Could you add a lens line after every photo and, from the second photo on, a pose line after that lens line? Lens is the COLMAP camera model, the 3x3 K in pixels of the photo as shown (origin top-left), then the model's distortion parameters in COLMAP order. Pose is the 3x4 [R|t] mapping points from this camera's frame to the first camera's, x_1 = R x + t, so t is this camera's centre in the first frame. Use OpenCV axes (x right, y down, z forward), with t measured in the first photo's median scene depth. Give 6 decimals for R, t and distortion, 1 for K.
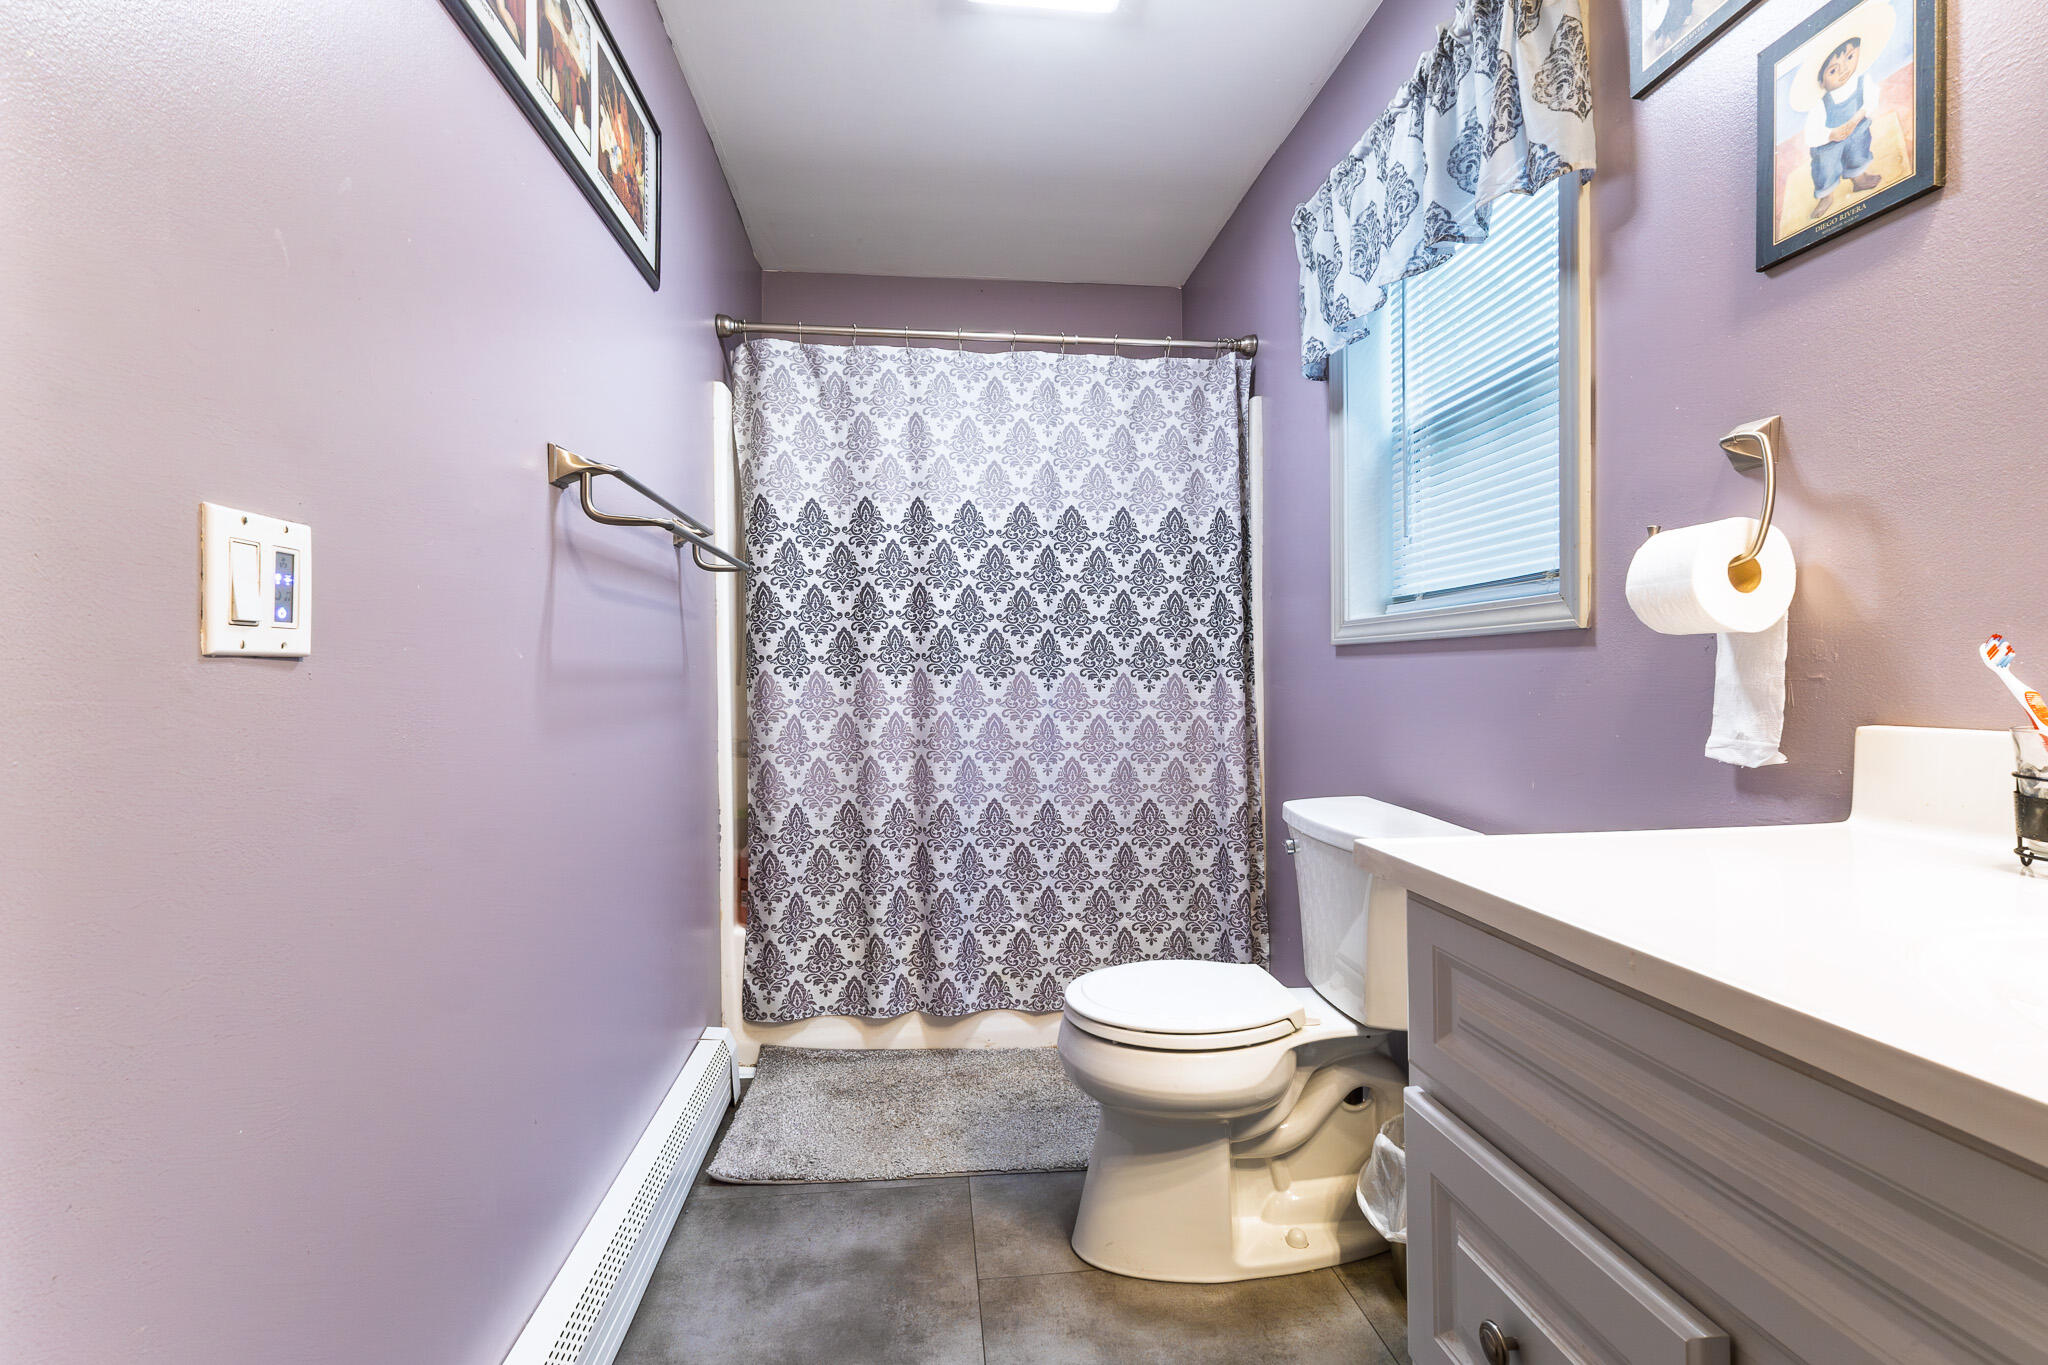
lens RADIAL K [[939.1, 0, 1023.6], [0, 939.1, 684.8], [0, 0, 1]] dist [-0.003417, 0.002882]
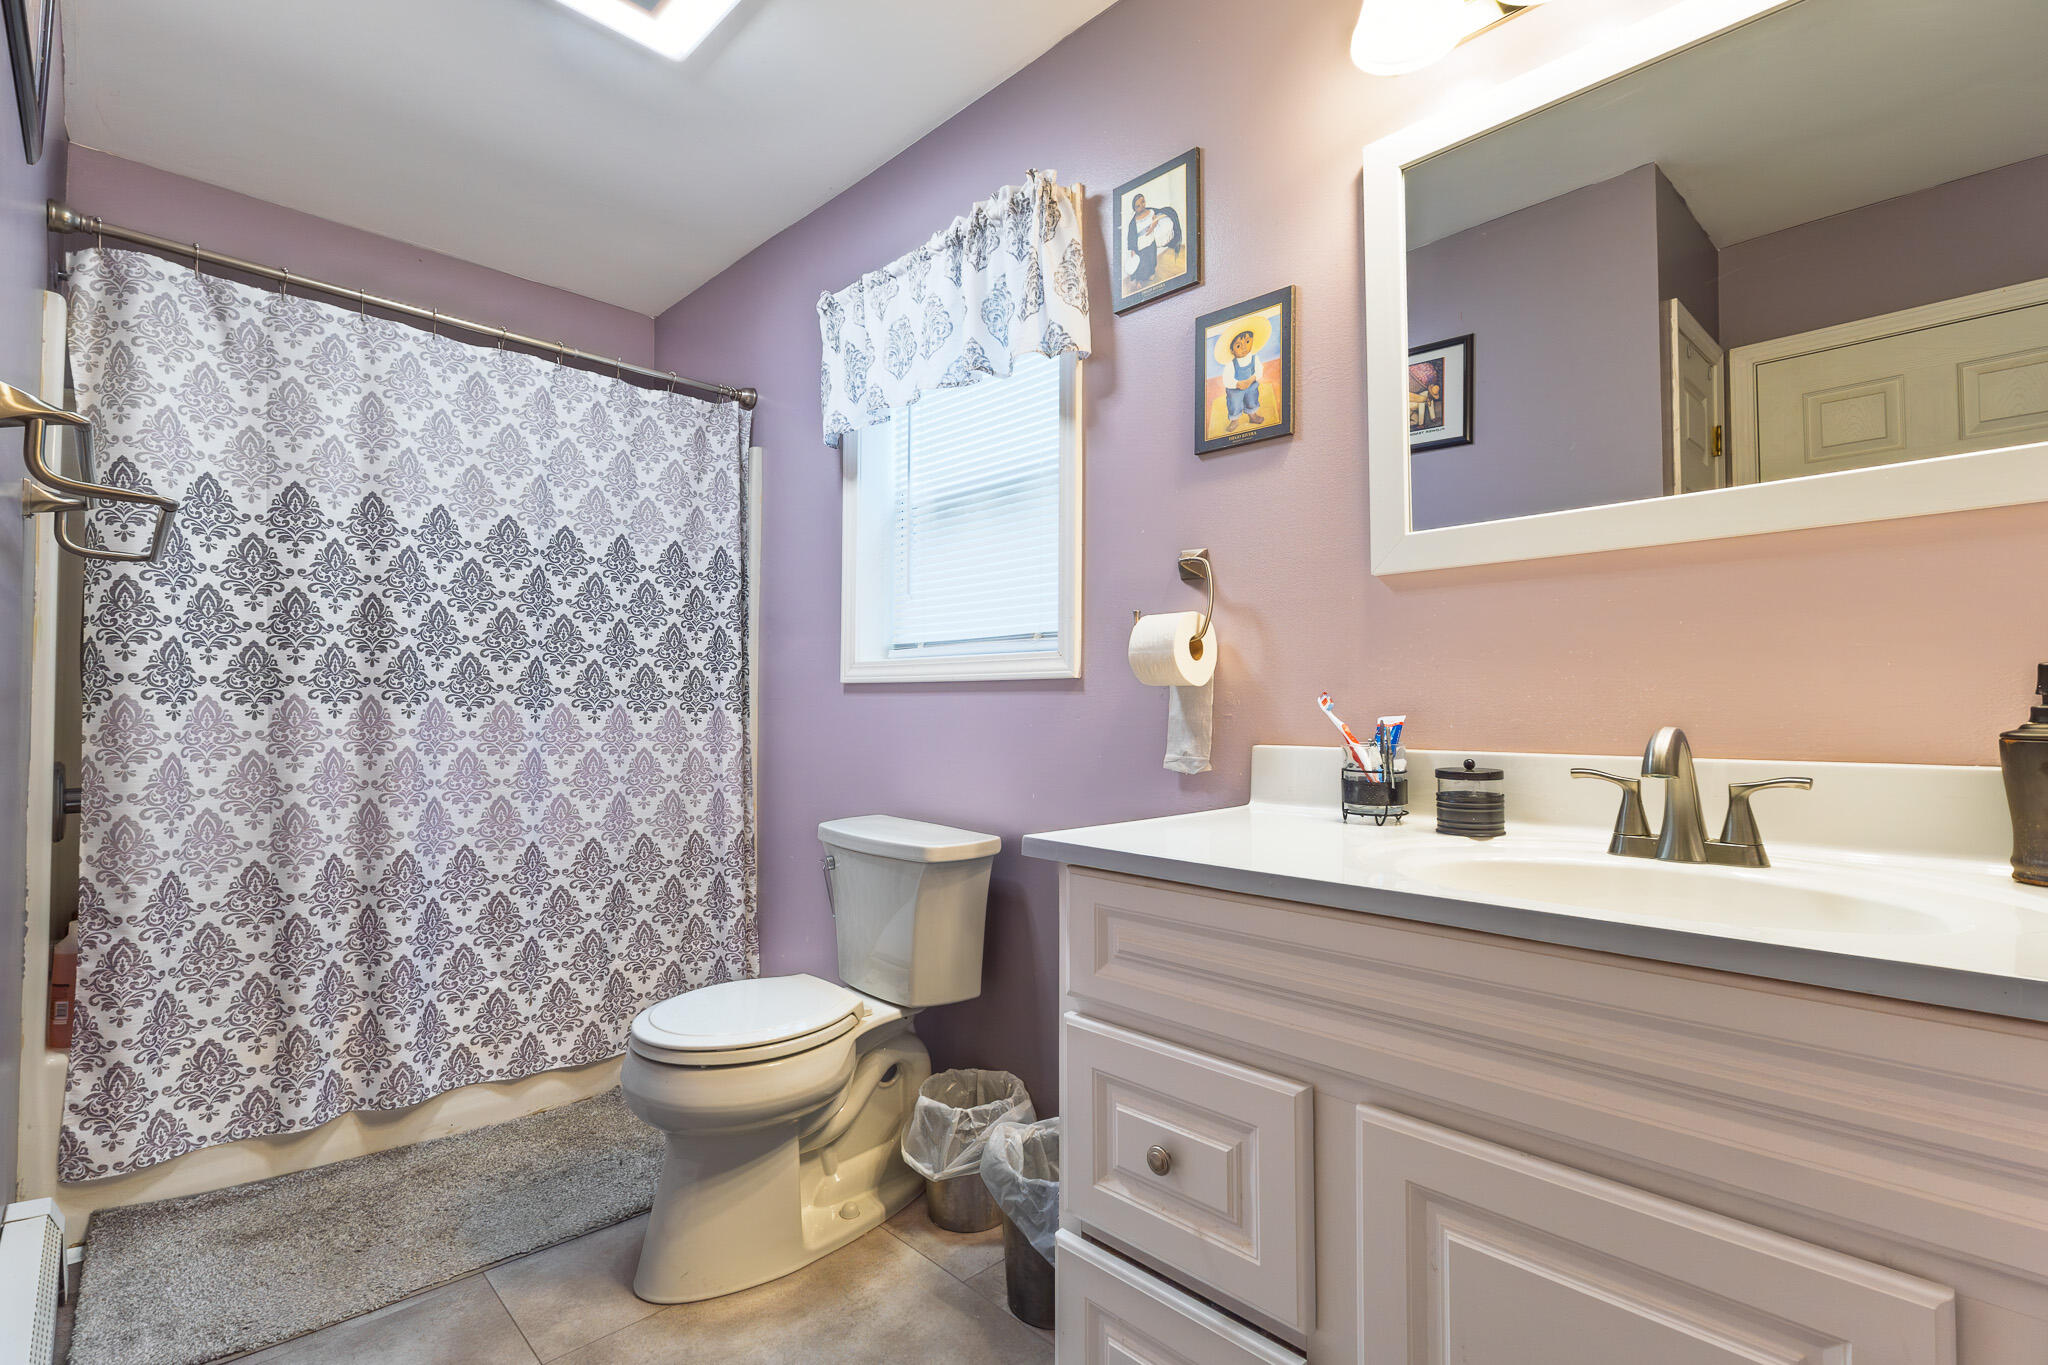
lens RADIAL K [[939.1, 0, 1017.6], [0, 939.1, 685.7], [0, 0, 1]] dist [-0.003417, 0.002882]
pose [[0.788239, 0.027517, 0.614754, -0.174225], [-0.006369, 0.999311, -0.036564, 0.000906], [-0.615337, 0.024906, 0.787871, -0.016521]]
